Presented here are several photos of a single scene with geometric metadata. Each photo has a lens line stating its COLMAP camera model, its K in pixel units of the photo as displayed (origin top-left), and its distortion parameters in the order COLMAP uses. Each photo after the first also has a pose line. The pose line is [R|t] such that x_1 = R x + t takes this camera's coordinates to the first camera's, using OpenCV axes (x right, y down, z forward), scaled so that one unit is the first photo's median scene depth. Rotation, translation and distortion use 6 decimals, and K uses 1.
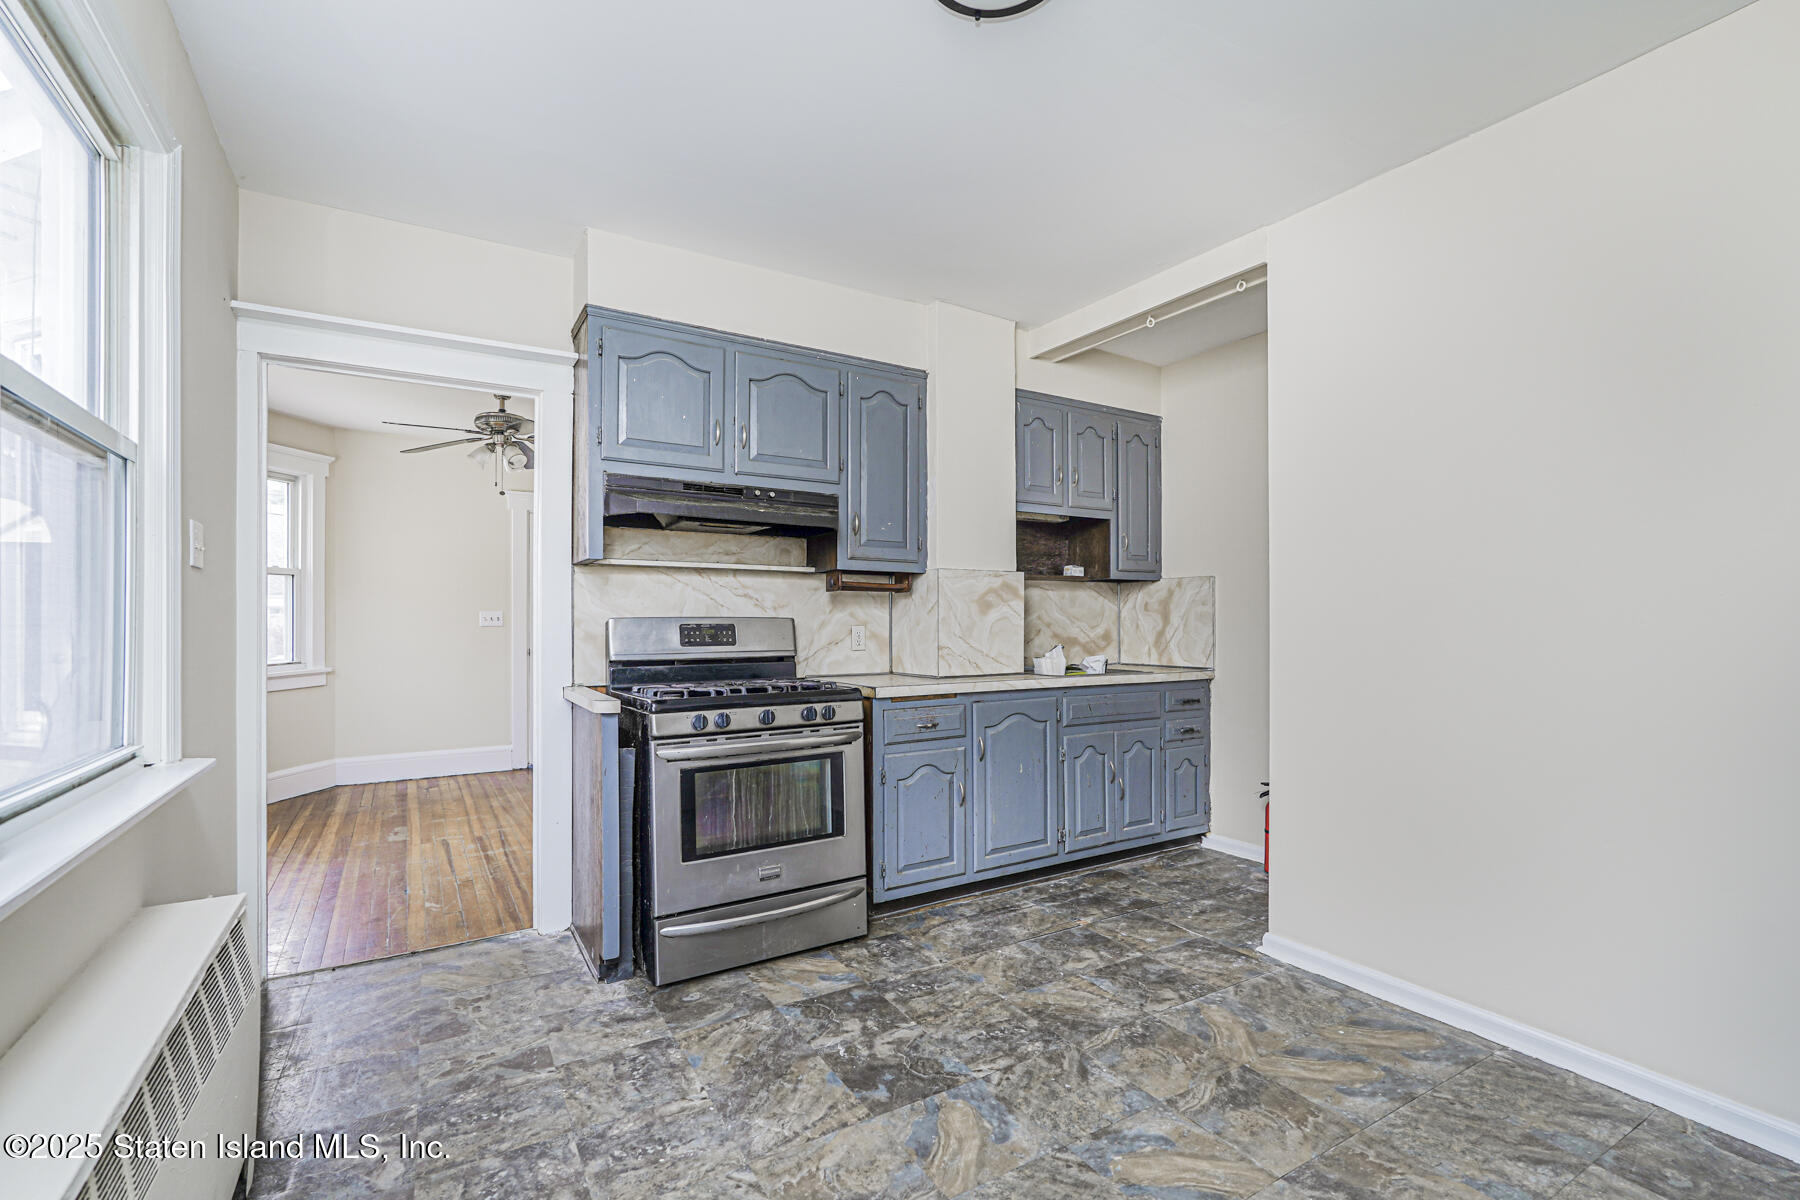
lens RADIAL K [[819.4, 0, 902.4], [0, 819.4, 608.7], [0, 0, 1]] dist [0.002738, 0.000087]
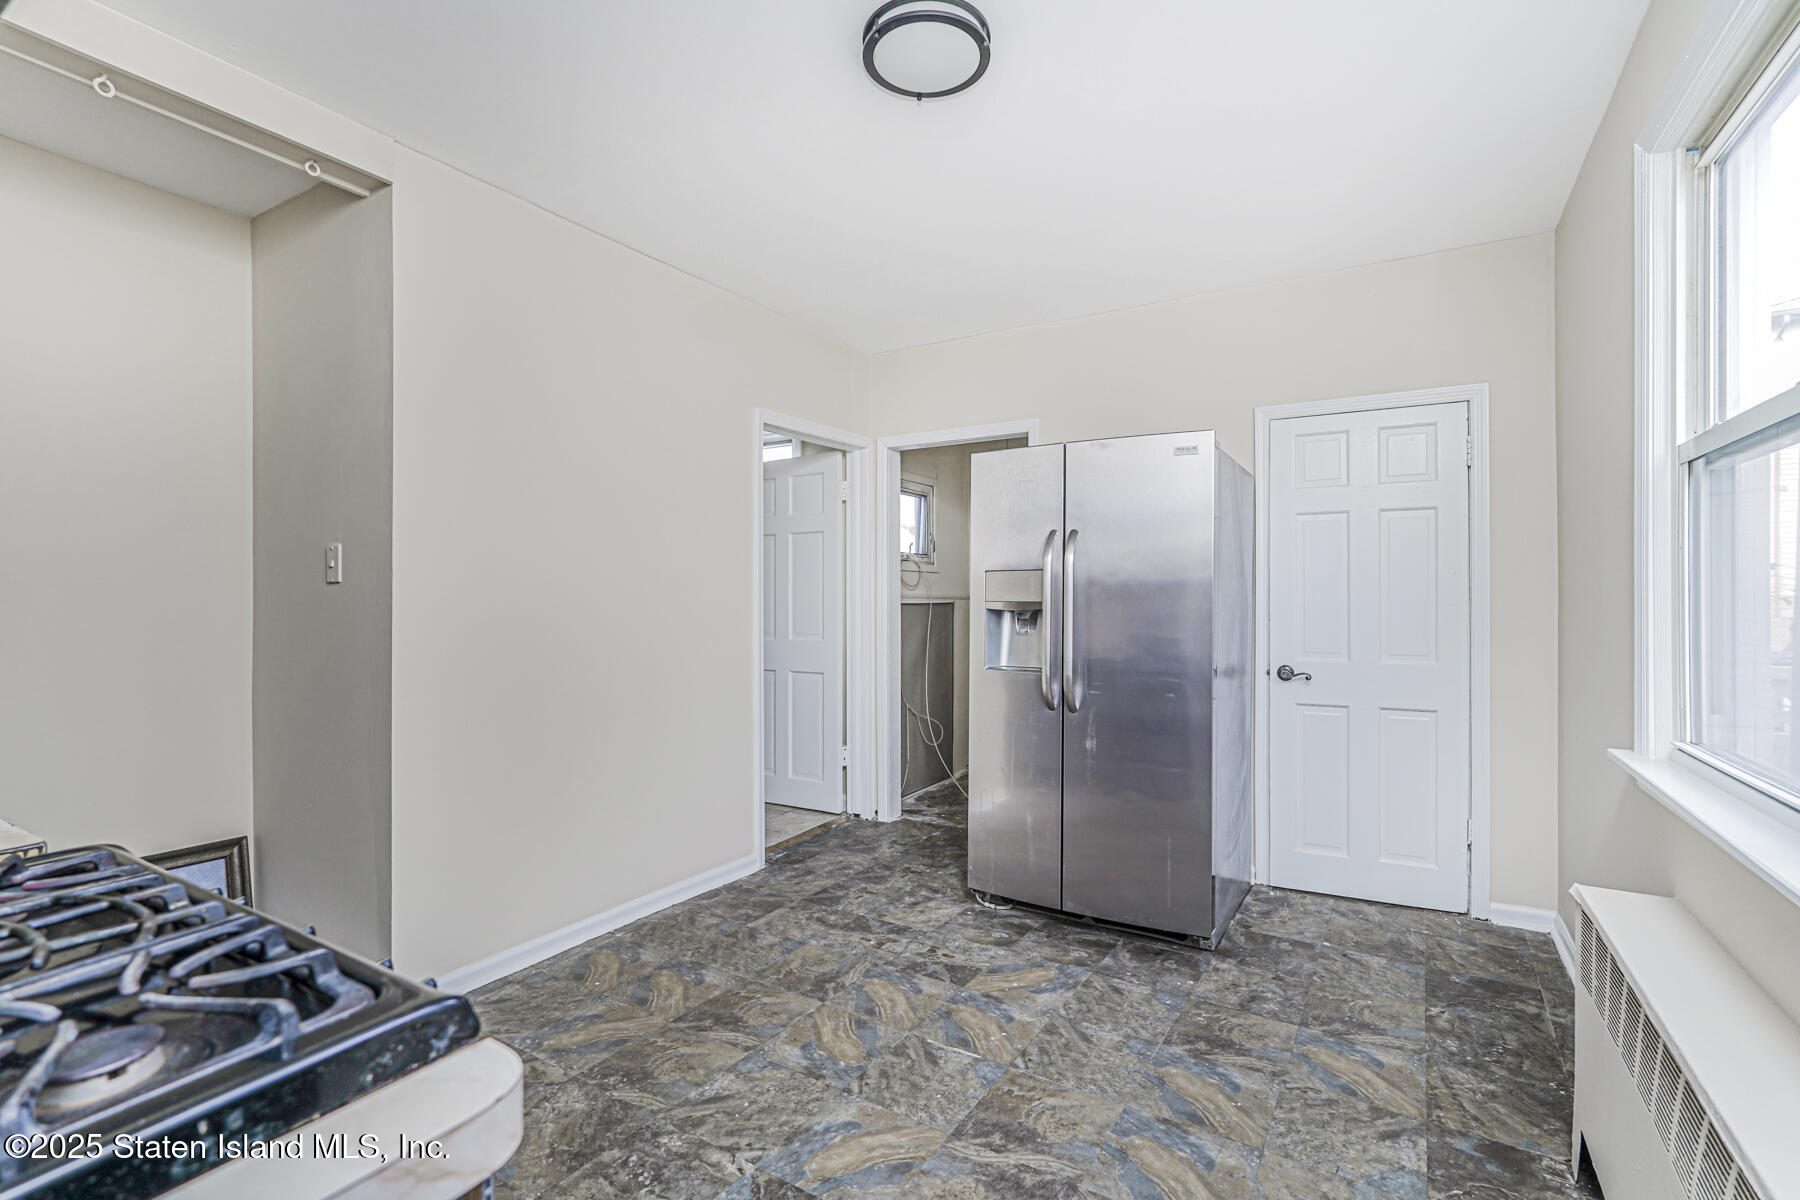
lens RADIAL K [[819.4, 0, 901.3], [0, 819.4, 599.2], [0, 0, 1]] dist [0.002738, 0.000087]
pose [[-0.453696, 0.000086, 0.891156, -0.742905], [-0.009181, 0.999946, -0.004770, -0.019974], [-0.891109, -0.010346, -0.453671, 1.260364]]
